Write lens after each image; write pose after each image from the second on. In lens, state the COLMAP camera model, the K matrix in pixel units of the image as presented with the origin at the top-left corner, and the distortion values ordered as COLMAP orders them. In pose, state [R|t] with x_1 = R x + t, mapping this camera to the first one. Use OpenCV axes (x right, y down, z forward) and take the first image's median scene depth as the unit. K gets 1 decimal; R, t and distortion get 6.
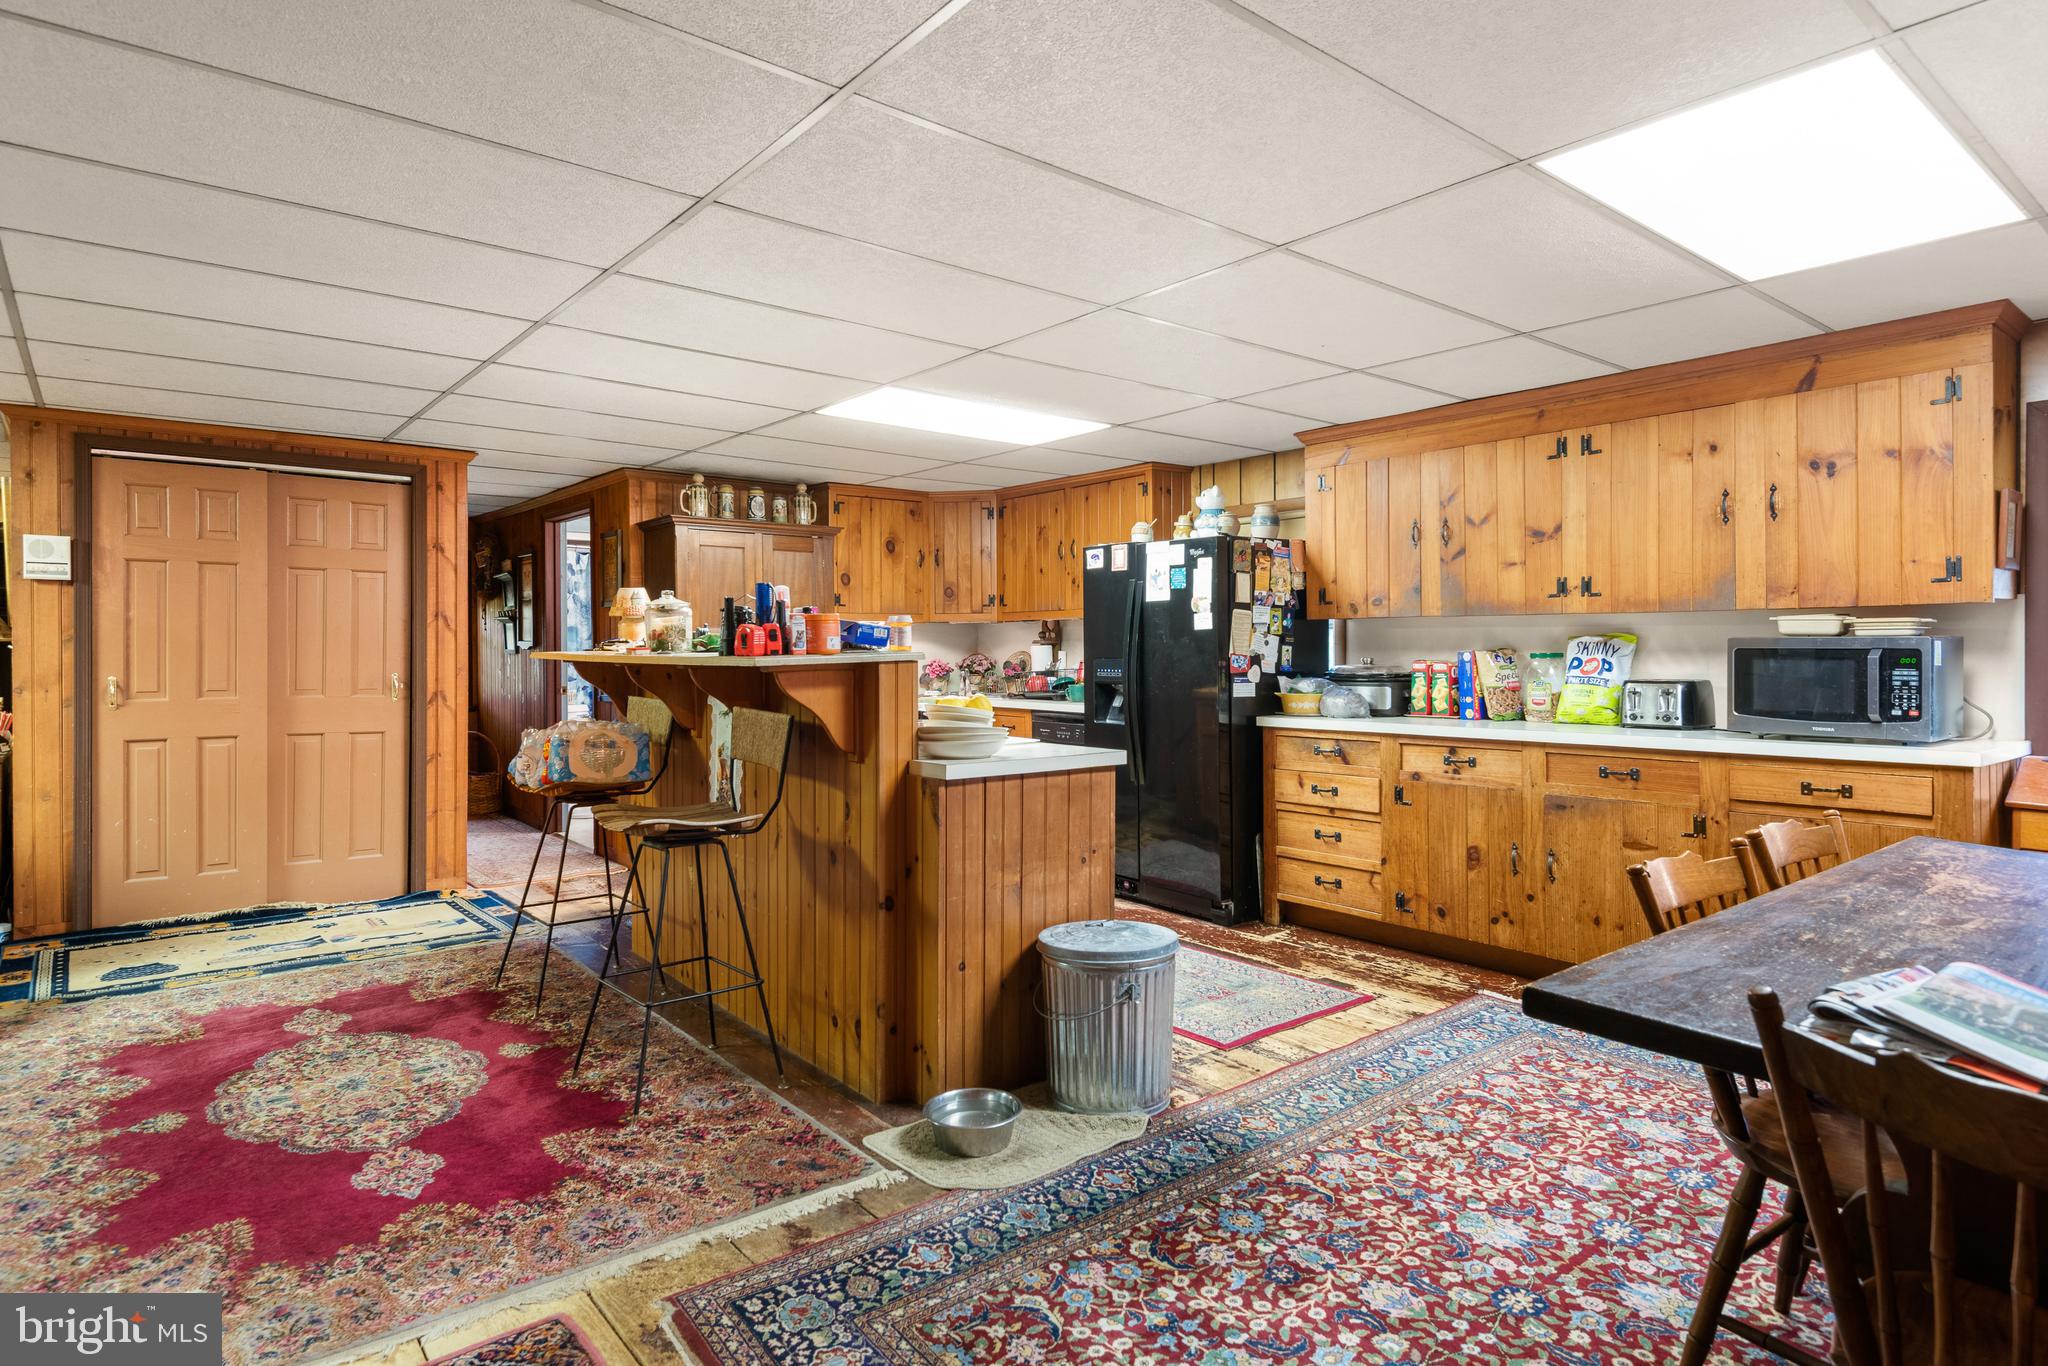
lens RADIAL K [[1097.1, 0, 1024.0], [0, 1097.1, 683.0], [0, 0, 1]] dist [0.044065, -0.000326]
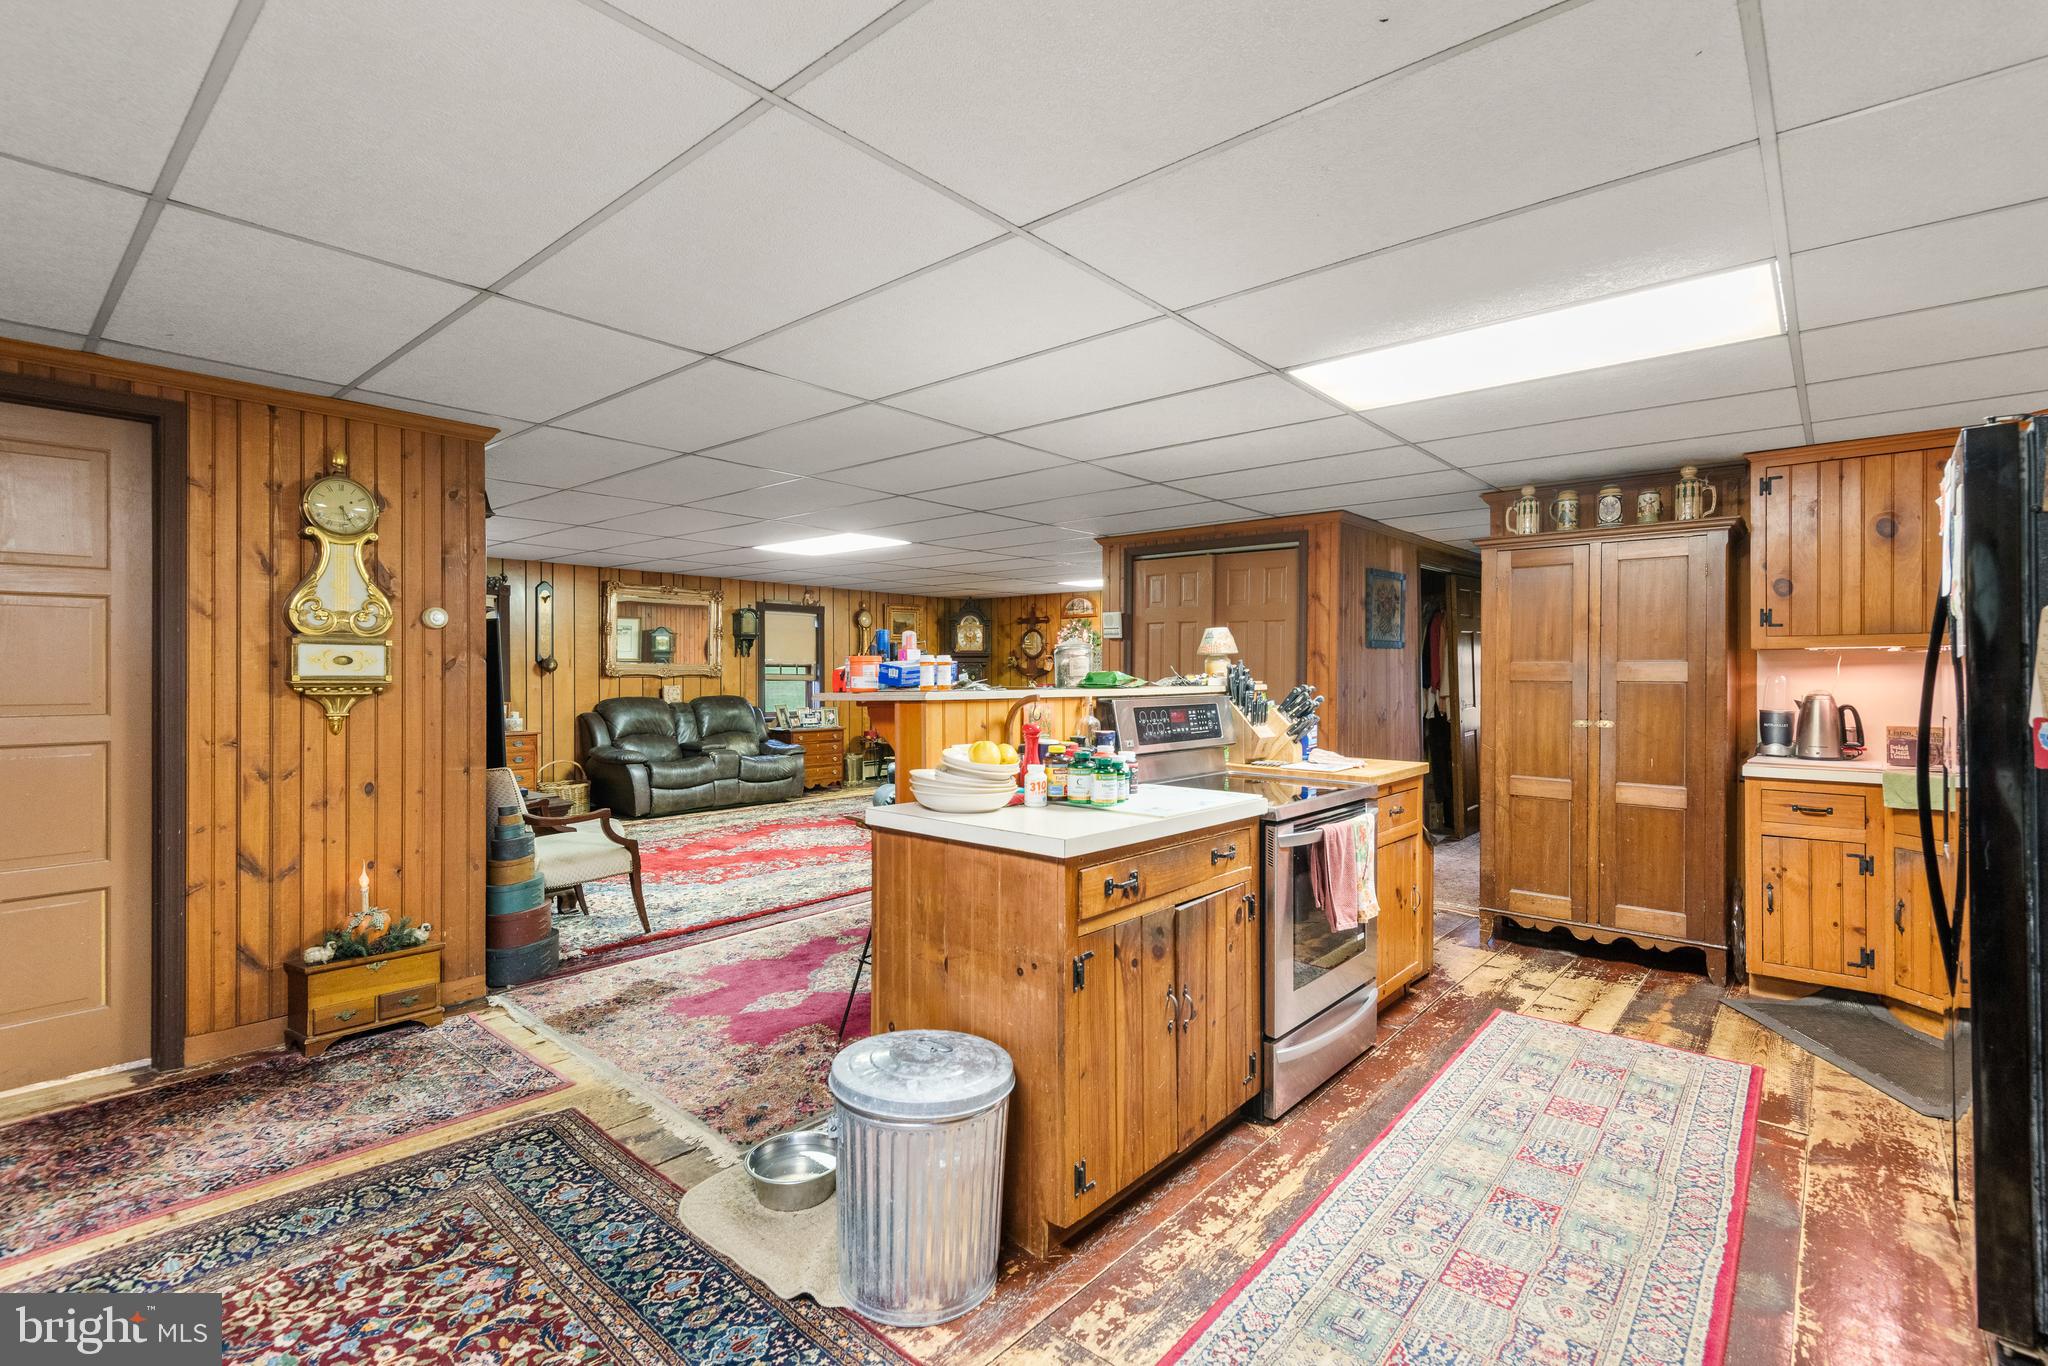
lens RADIAL K [[922.4, 0, 1024.0], [0, 922.4, 683.0], [0, 0, 1]] dist [0.013217, -0.006556]
pose [[0.188168, 0.013637, -0.982042, 0.900128], [-0.033917, 0.999397, 0.007379, -0.057531], [0.981551, 0.031919, 0.188517, 1.161924]]
